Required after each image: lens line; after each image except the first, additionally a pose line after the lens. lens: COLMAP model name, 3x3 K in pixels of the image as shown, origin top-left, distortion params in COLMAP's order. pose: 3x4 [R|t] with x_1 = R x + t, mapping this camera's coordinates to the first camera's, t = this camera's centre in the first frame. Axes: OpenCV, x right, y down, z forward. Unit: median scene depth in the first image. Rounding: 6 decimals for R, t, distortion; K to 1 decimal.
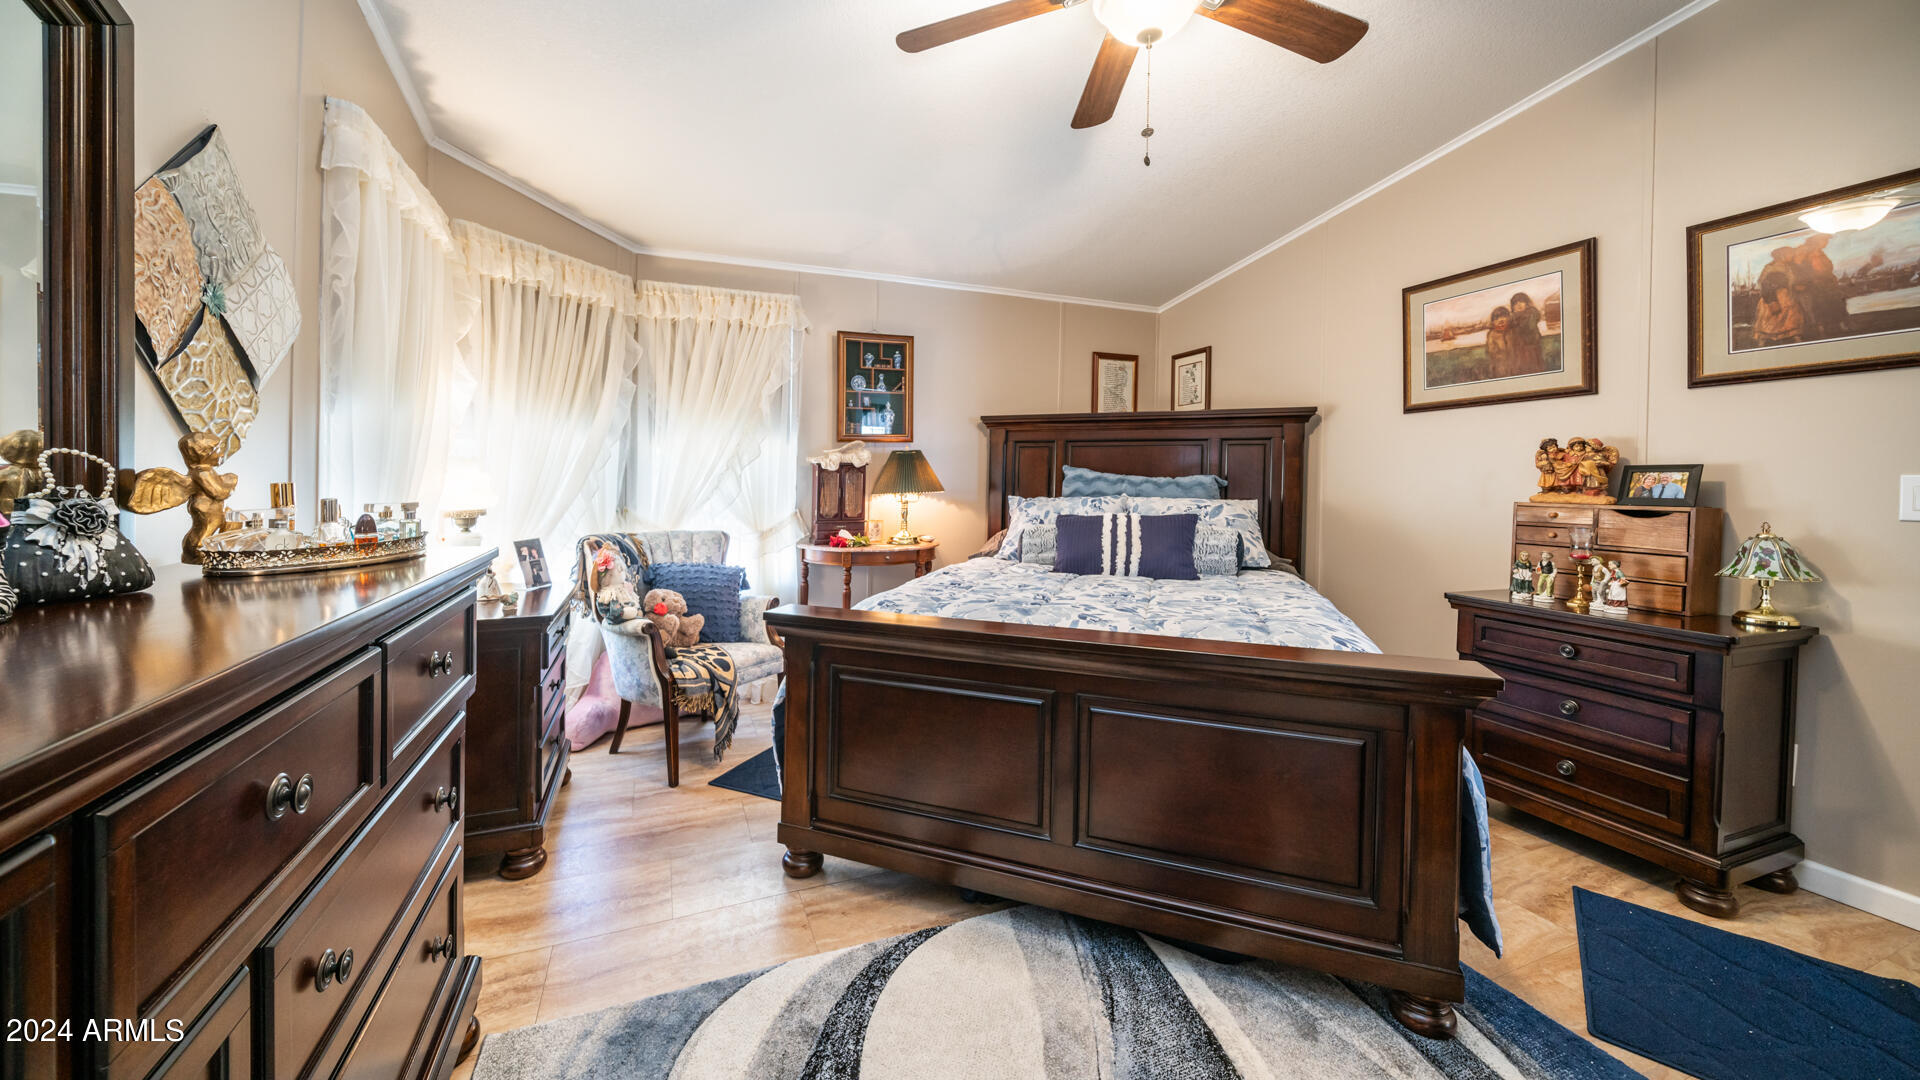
lens RADIAL K [[695.9, 0, 922.8], [0, 695.9, 501.1], [0, 0, 1]] dist [-0.000389, -0.000025]
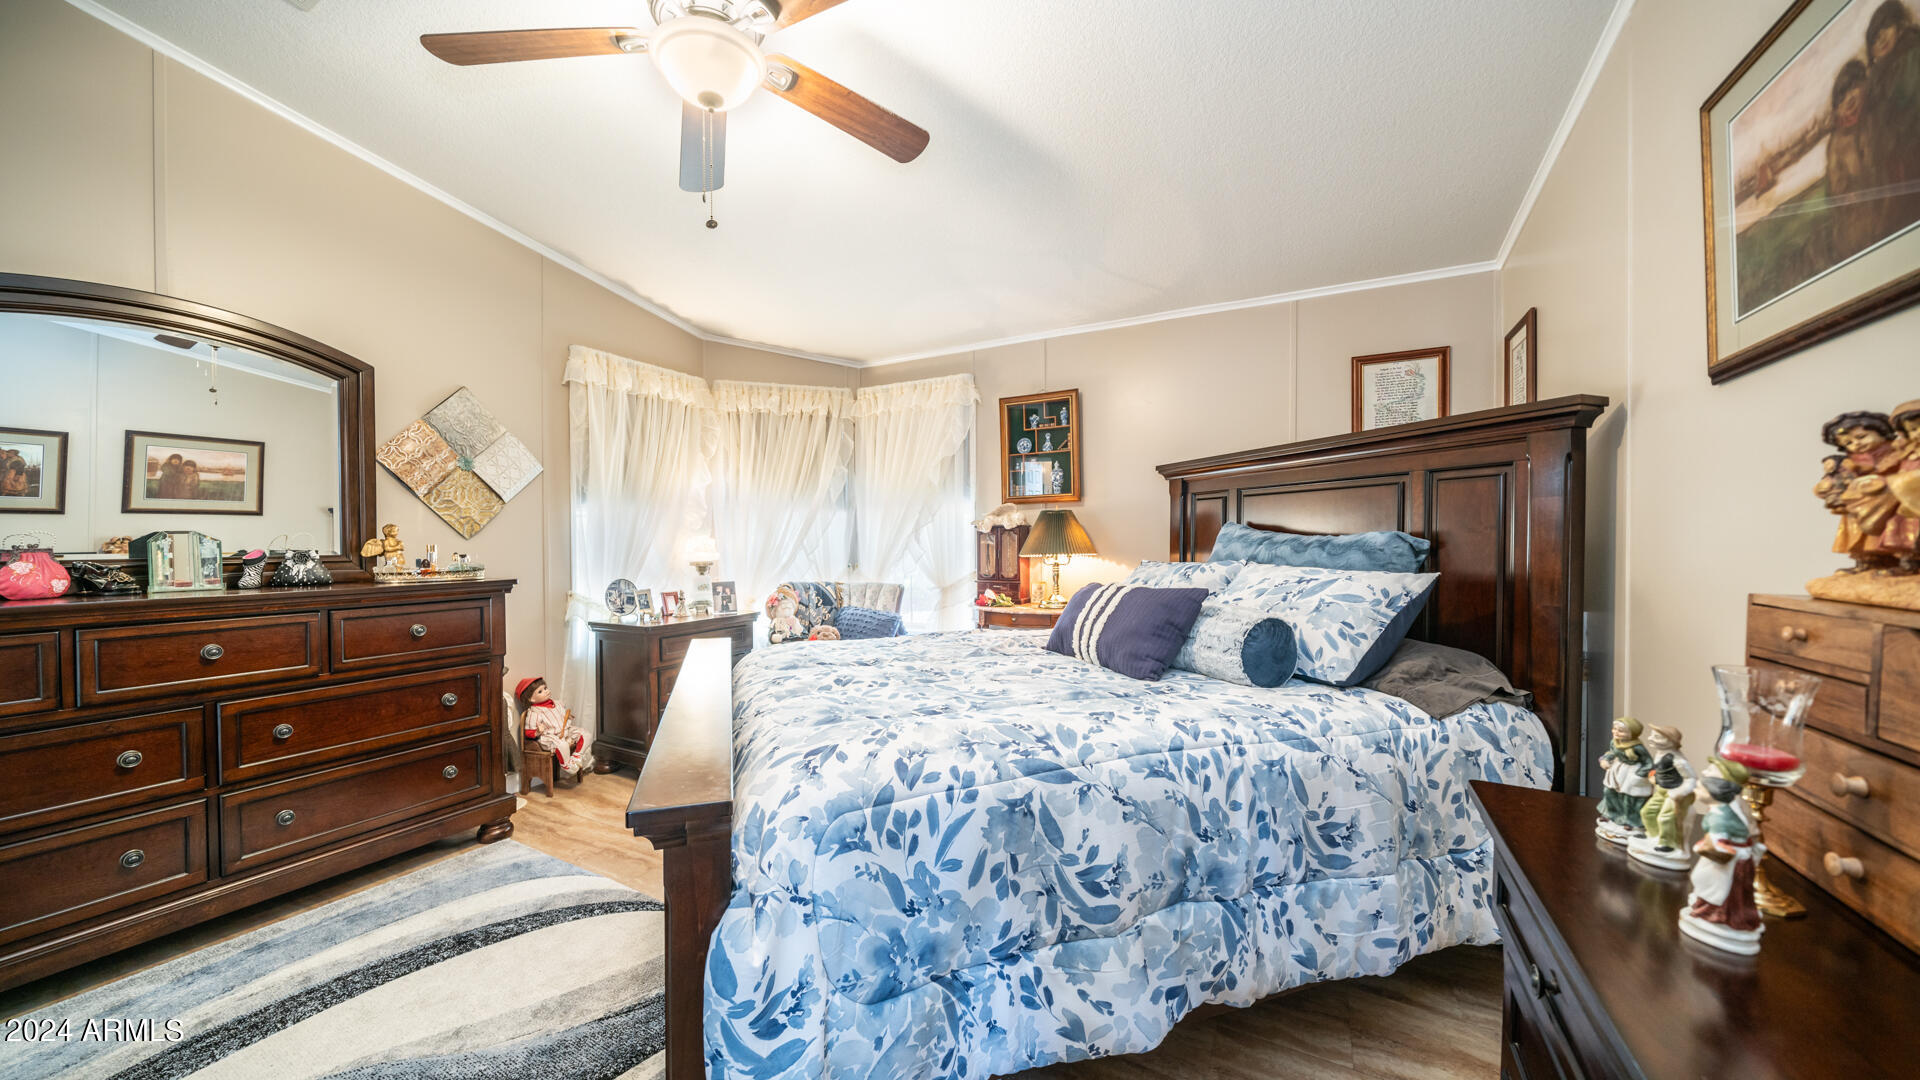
lens RADIAL K [[661.6, 0, 938.0], [0, 661.6, 551.5], [0, 0, 1]] dist [-0.001311, -0.000098]
pose [[0.632754, 0.007707, -0.774315, 0.597360], [-0.019915, 0.999782, -0.006323, -0.007682], [0.774097, 0.019421, 0.632769, 0.310282]]
